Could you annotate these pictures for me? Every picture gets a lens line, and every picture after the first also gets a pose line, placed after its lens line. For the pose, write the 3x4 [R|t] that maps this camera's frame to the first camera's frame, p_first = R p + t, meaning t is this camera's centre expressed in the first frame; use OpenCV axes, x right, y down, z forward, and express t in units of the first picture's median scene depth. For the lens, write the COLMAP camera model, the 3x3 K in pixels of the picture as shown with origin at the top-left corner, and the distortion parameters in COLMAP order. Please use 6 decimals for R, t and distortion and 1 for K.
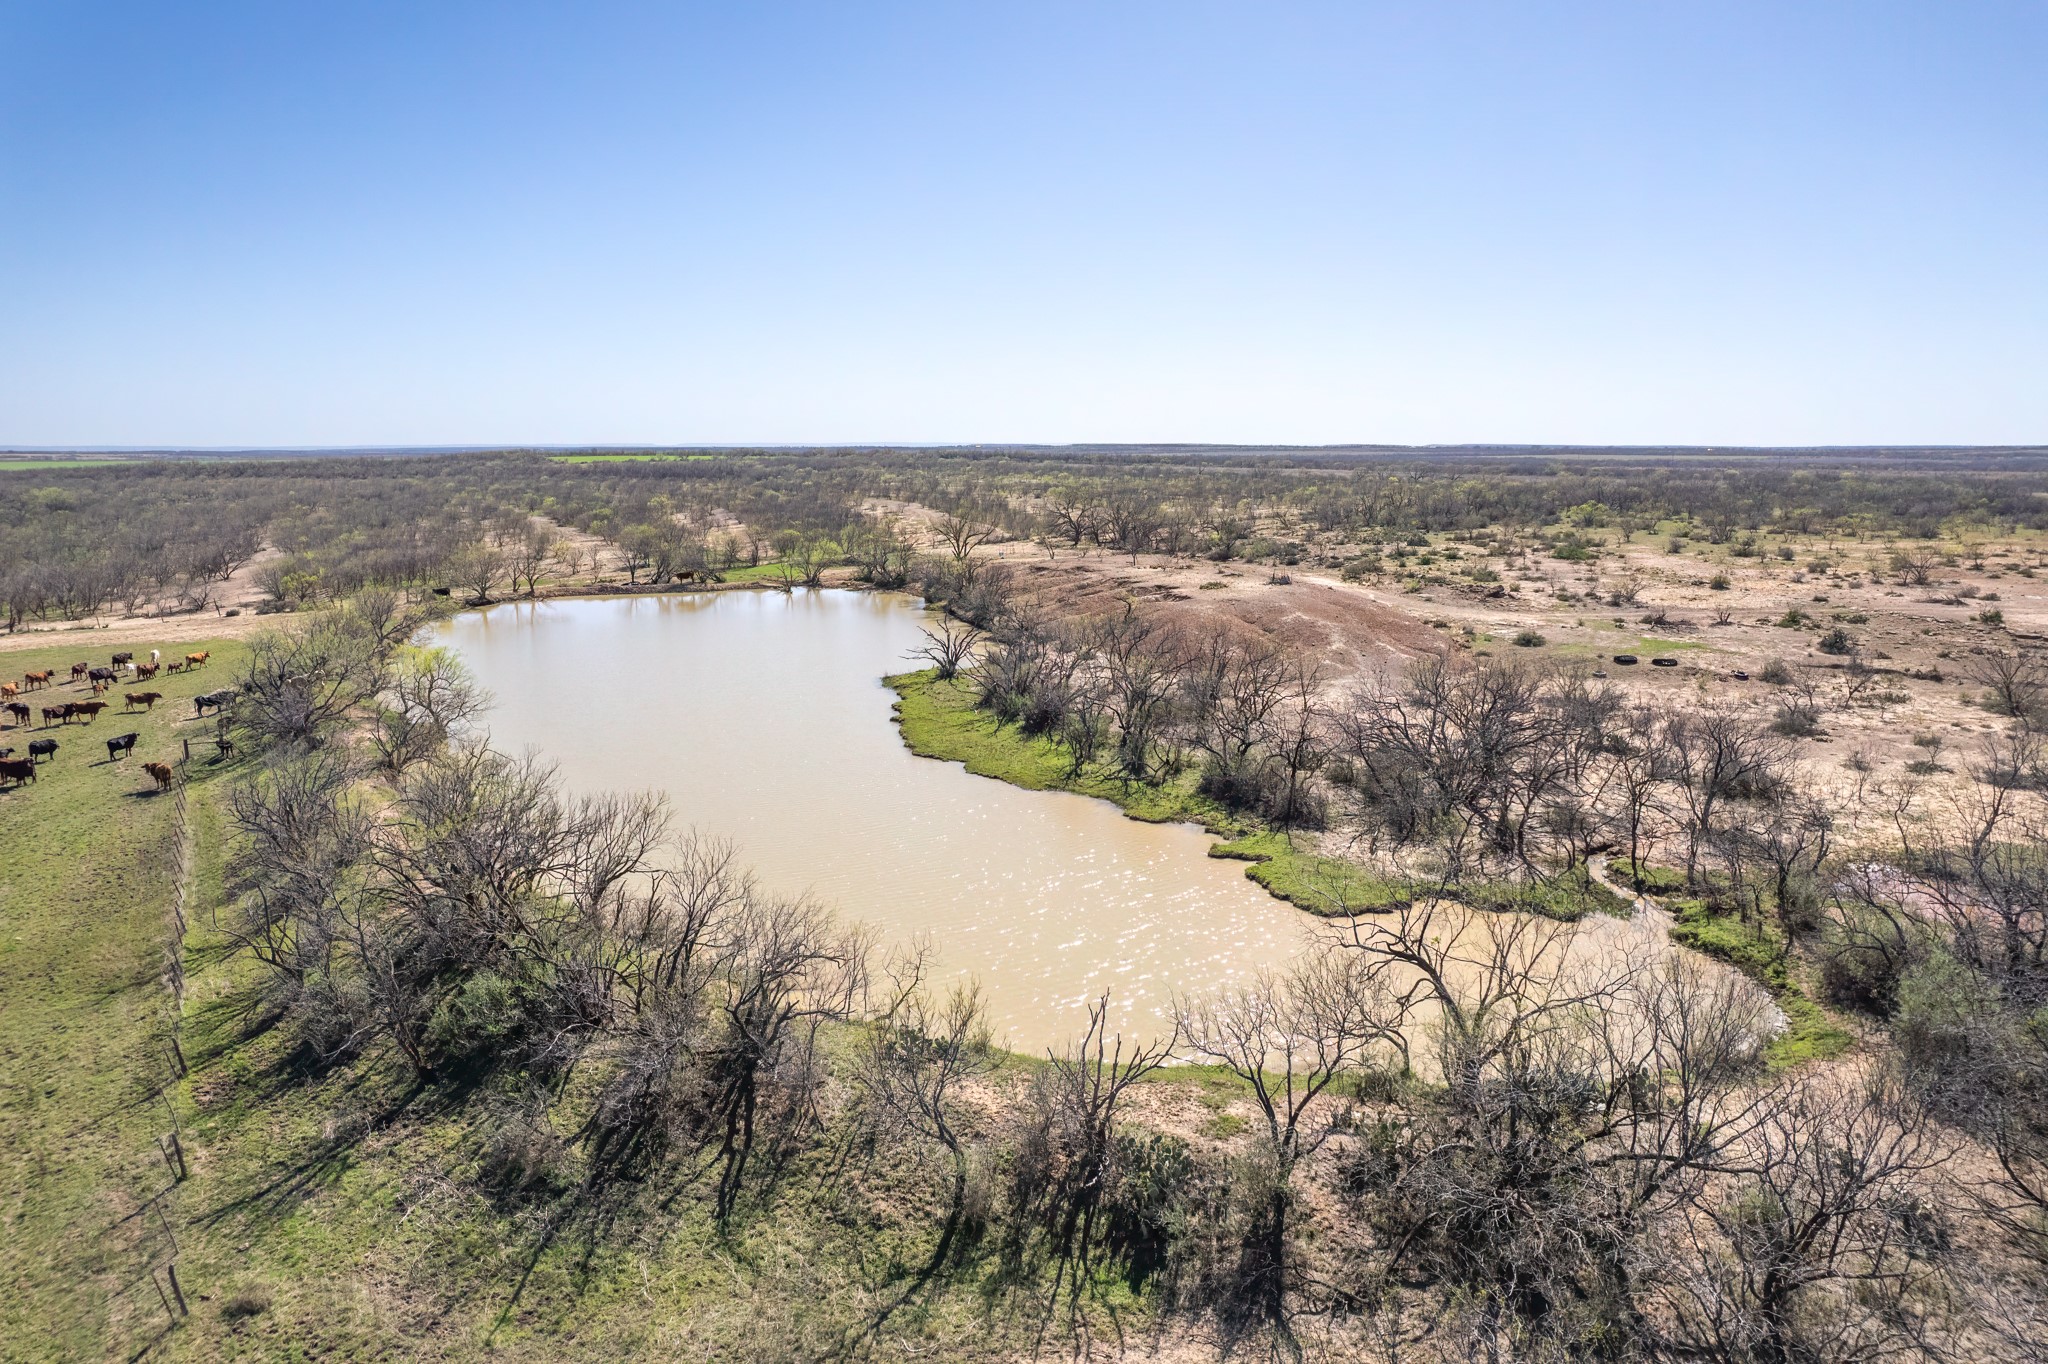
lens RADIAL K [[1305.1, 0, 1030.0], [0, 1305.1, 687.8], [0, 0, 1]] dist [-0.072112, 0.061817]
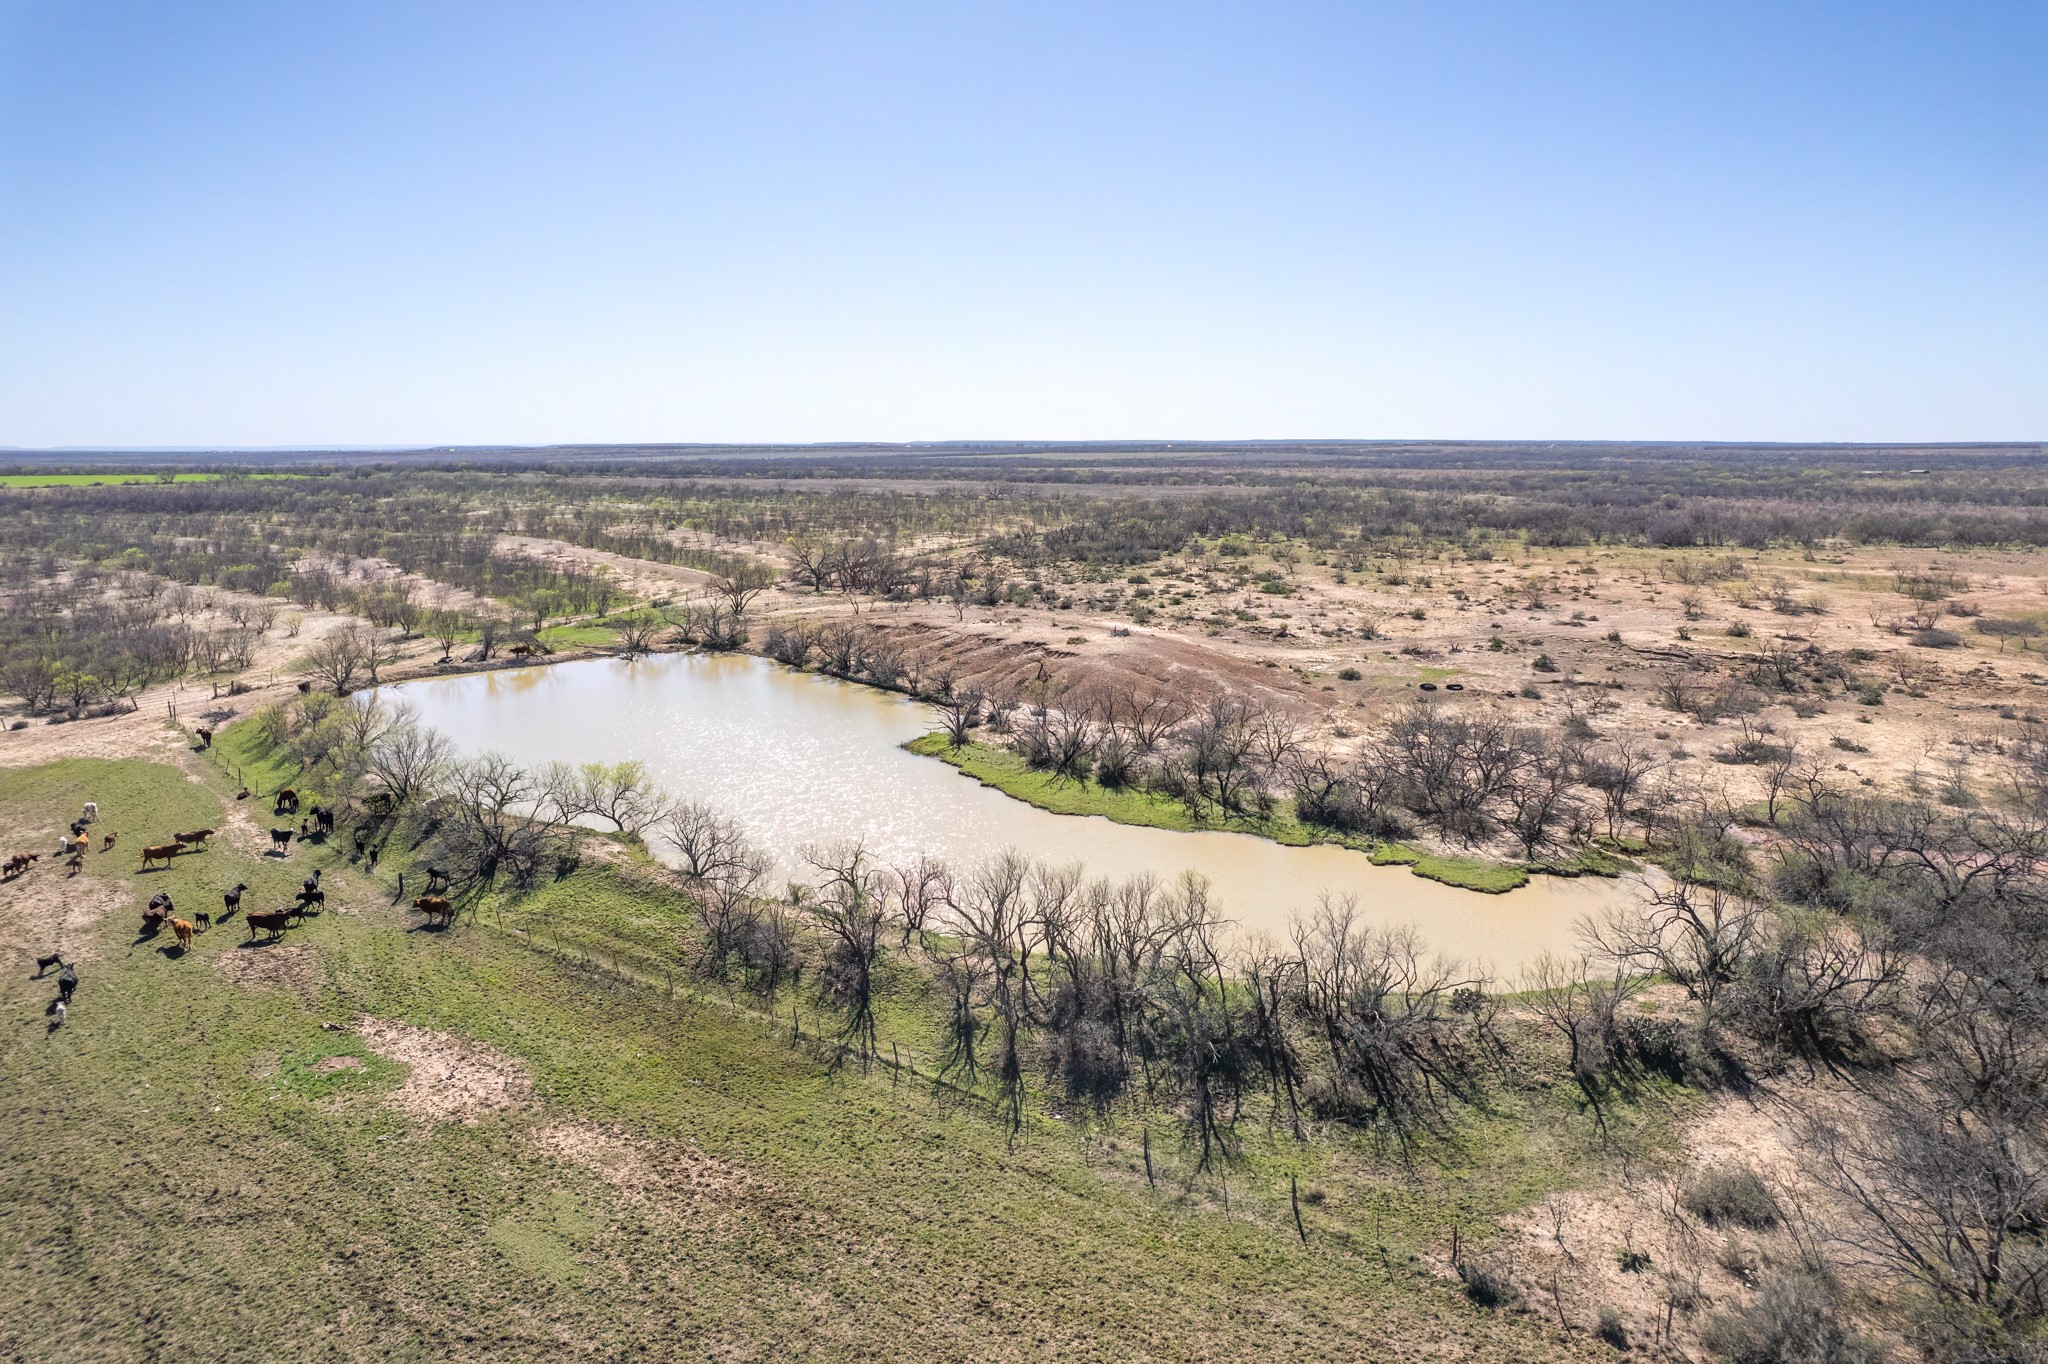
lens RADIAL K [[1305.1, 0, 1030.0], [0, 1305.1, 687.8], [0, 0, 1]] dist [-0.072112, 0.061817]
pose [[0.928530, -0.071707, 0.364267, -0.463026], [0.071481, 0.997342, 0.014123, -0.074663], [-0.364311, 0.012924, 0.931188, -0.145698]]
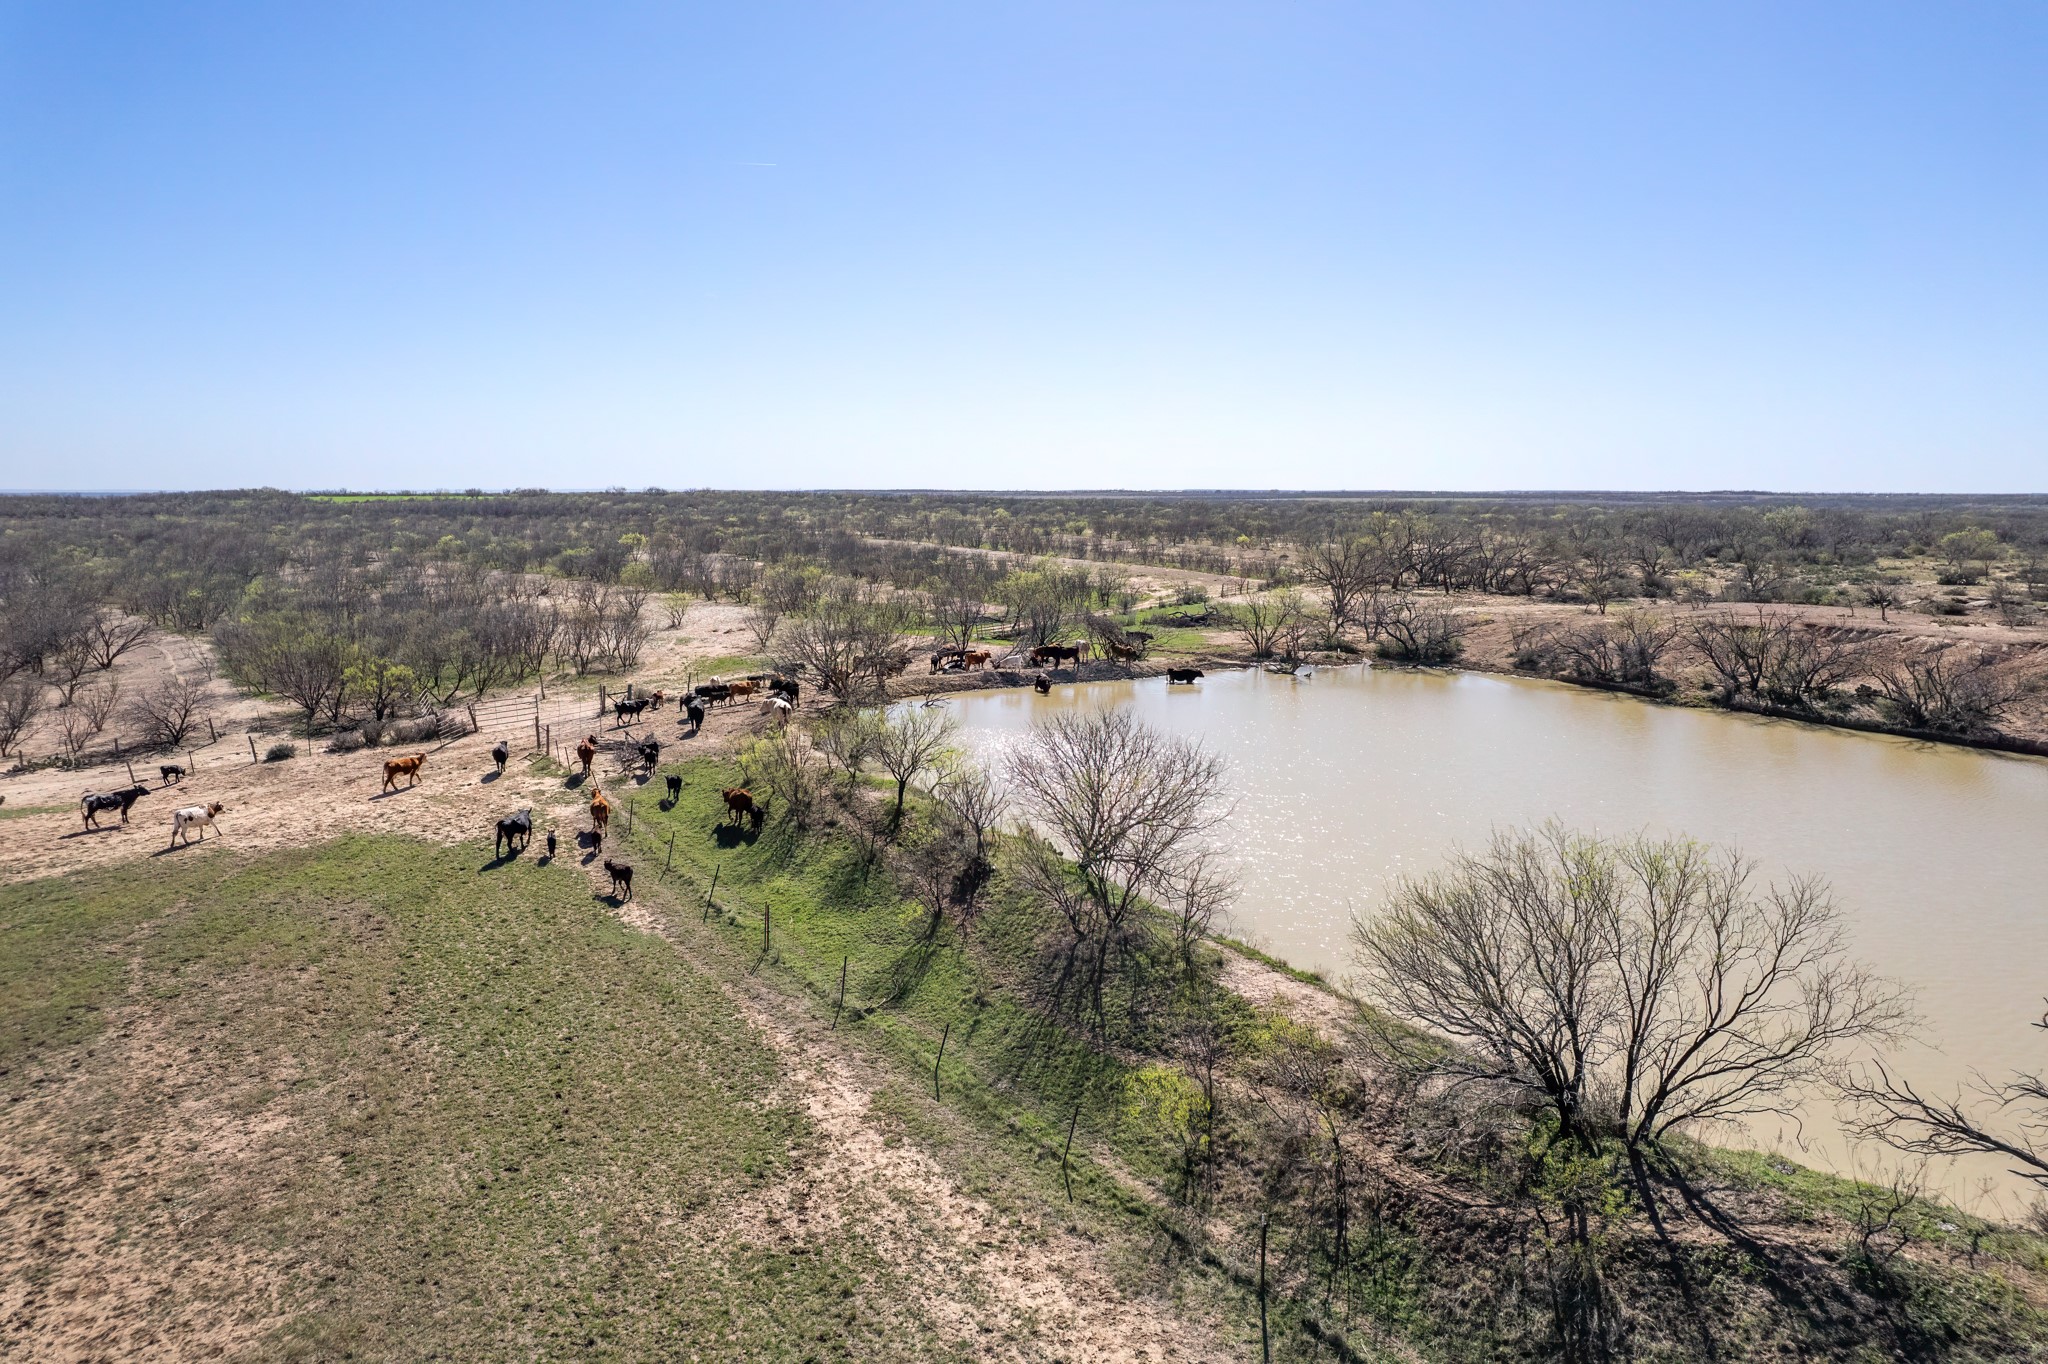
lens RADIAL K [[1305.1, 0, 1030.0], [0, 1305.1, 687.8], [0, 0, 1]] dist [-0.072112, 0.061817]
pose [[0.979499, -0.028432, 0.199434, -0.720229], [0.035187, 0.998918, -0.030412, -0.093659], [-0.198354, 0.036806, 0.979439, 0.797686]]
